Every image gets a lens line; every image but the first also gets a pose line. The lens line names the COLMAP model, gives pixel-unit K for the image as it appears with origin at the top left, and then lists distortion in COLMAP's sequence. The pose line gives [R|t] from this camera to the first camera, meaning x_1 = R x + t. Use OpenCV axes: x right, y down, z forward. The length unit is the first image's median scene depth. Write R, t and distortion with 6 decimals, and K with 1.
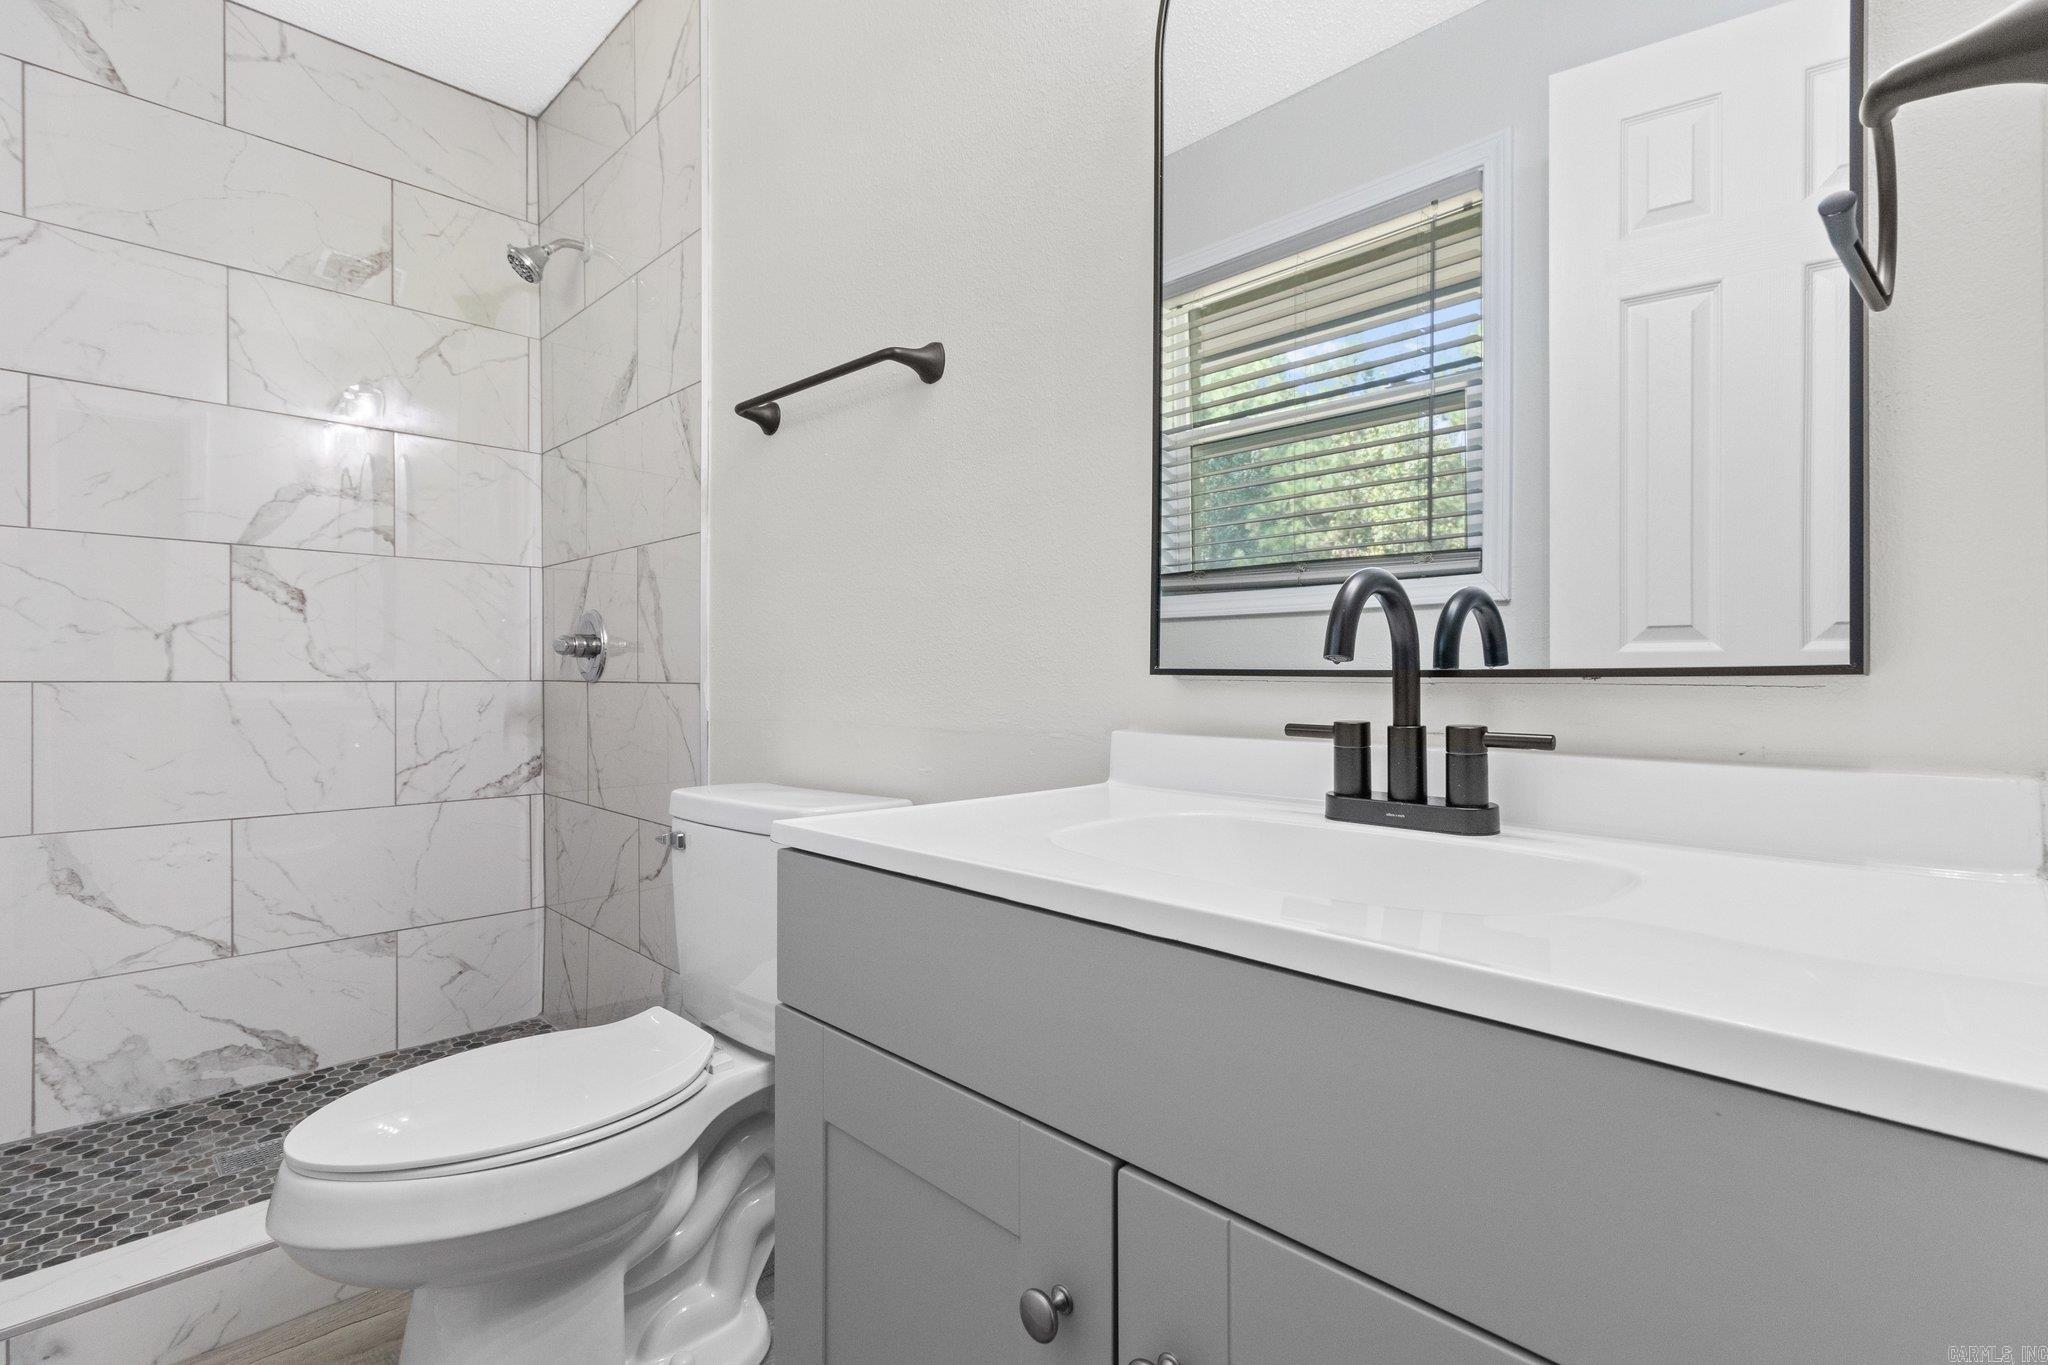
lens RADIAL K [[969.4, 0, 1054.2], [0, 969.4, 682.6], [0, 0, 1]] dist [0.000118, 0.002108]
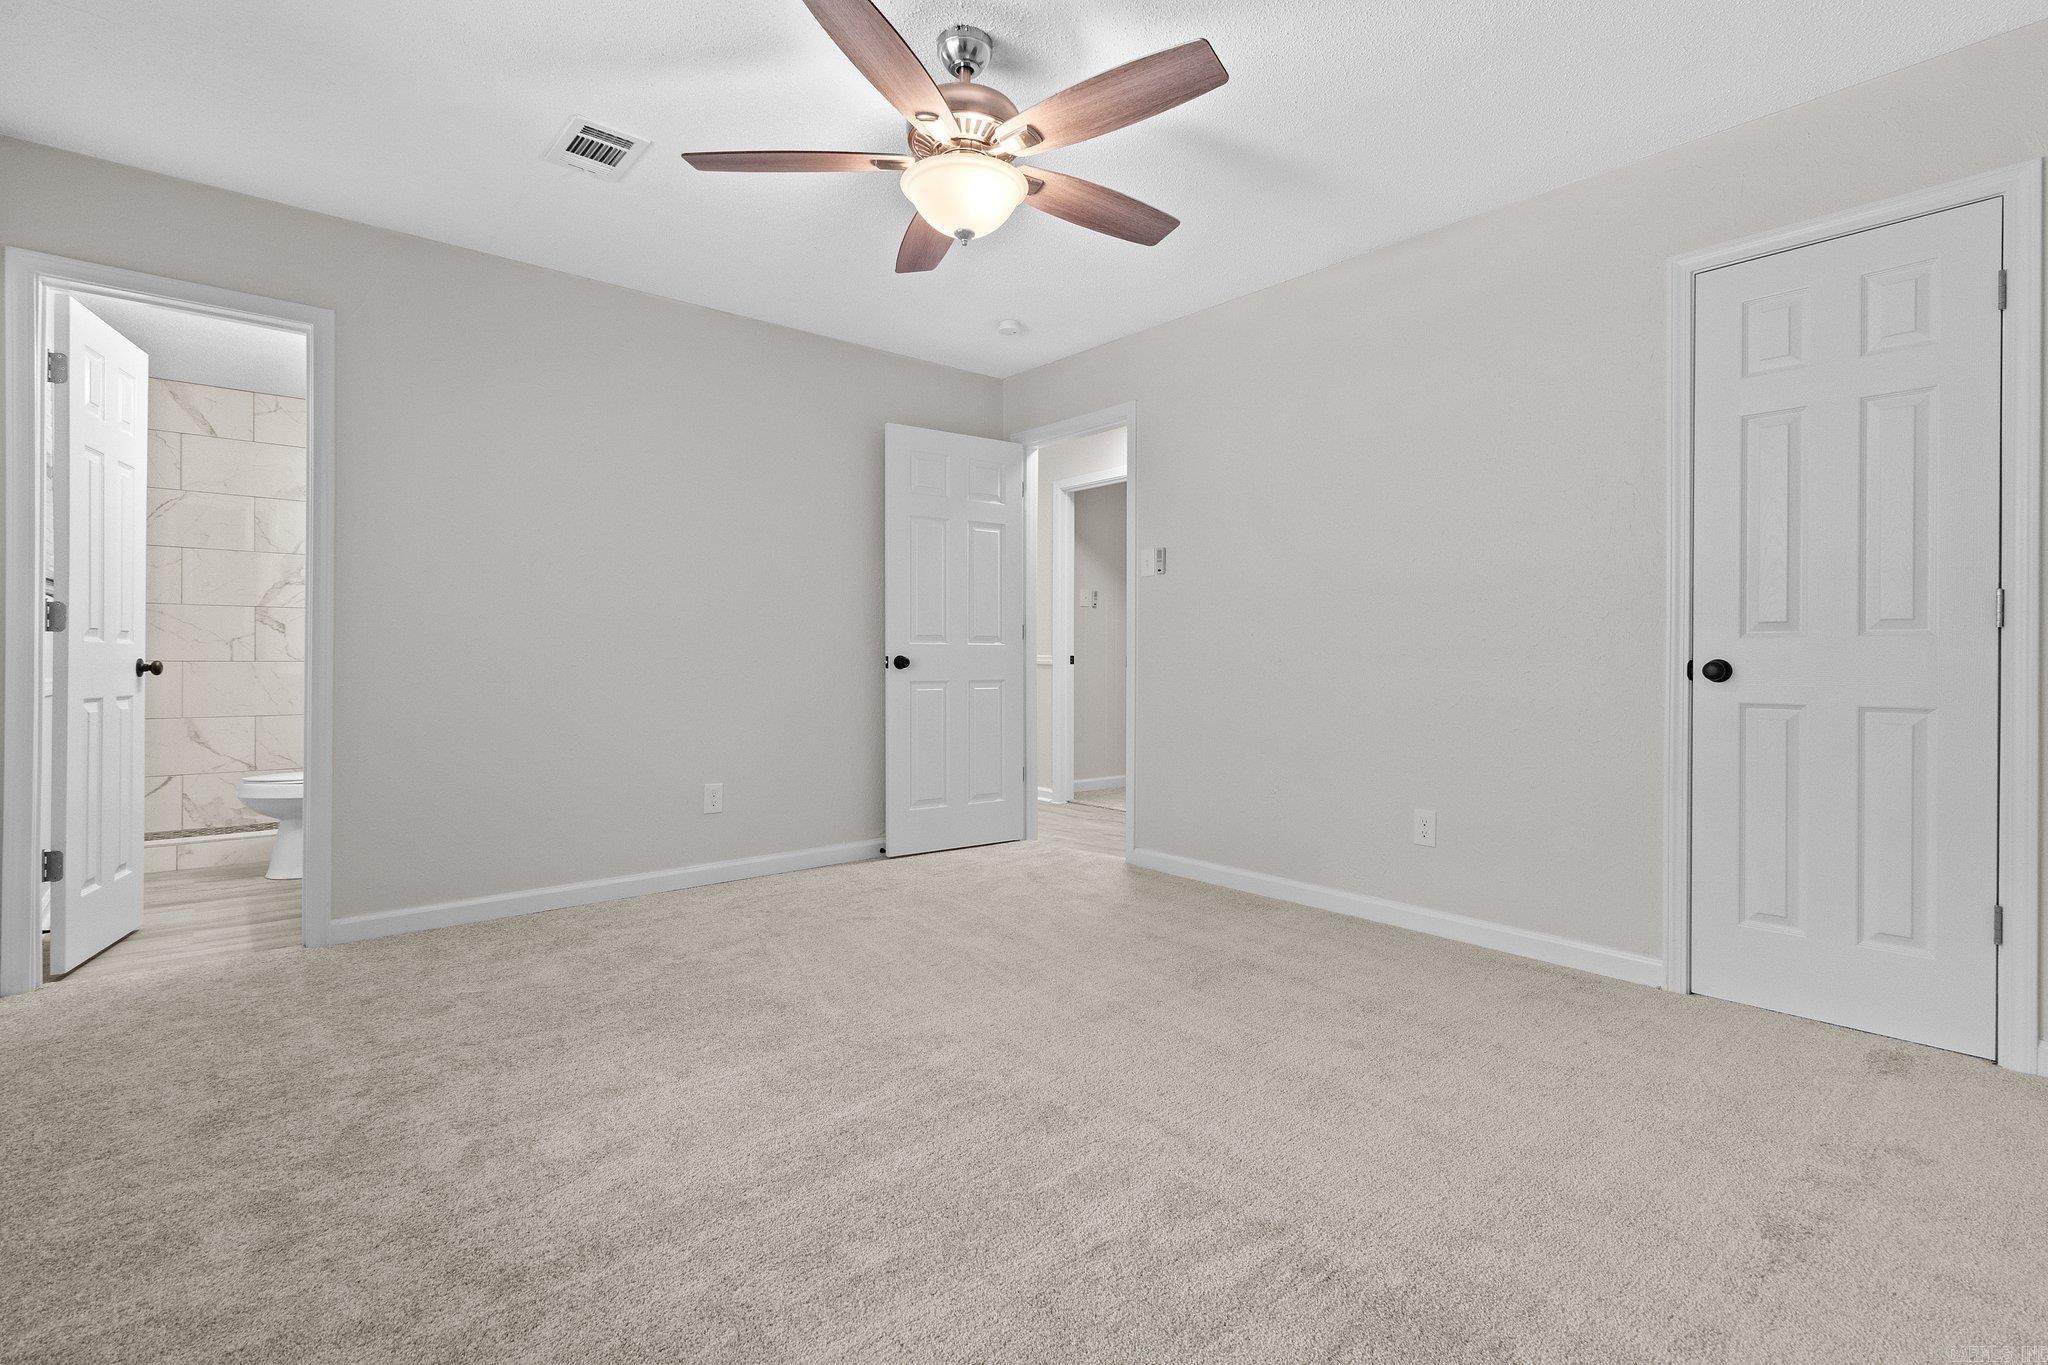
lens RADIAL K [[969.4, 0, 1046.9], [0, 969.4, 660.9], [0, 0, 1]] dist [0.000118, 0.002108]
pose [[0.999614, 0.001223, -0.027740, 1.379521], [-0.001290, 0.999996, -0.002403, 0.002501], [0.027737, 0.002438, 0.999612, -1.578604]]
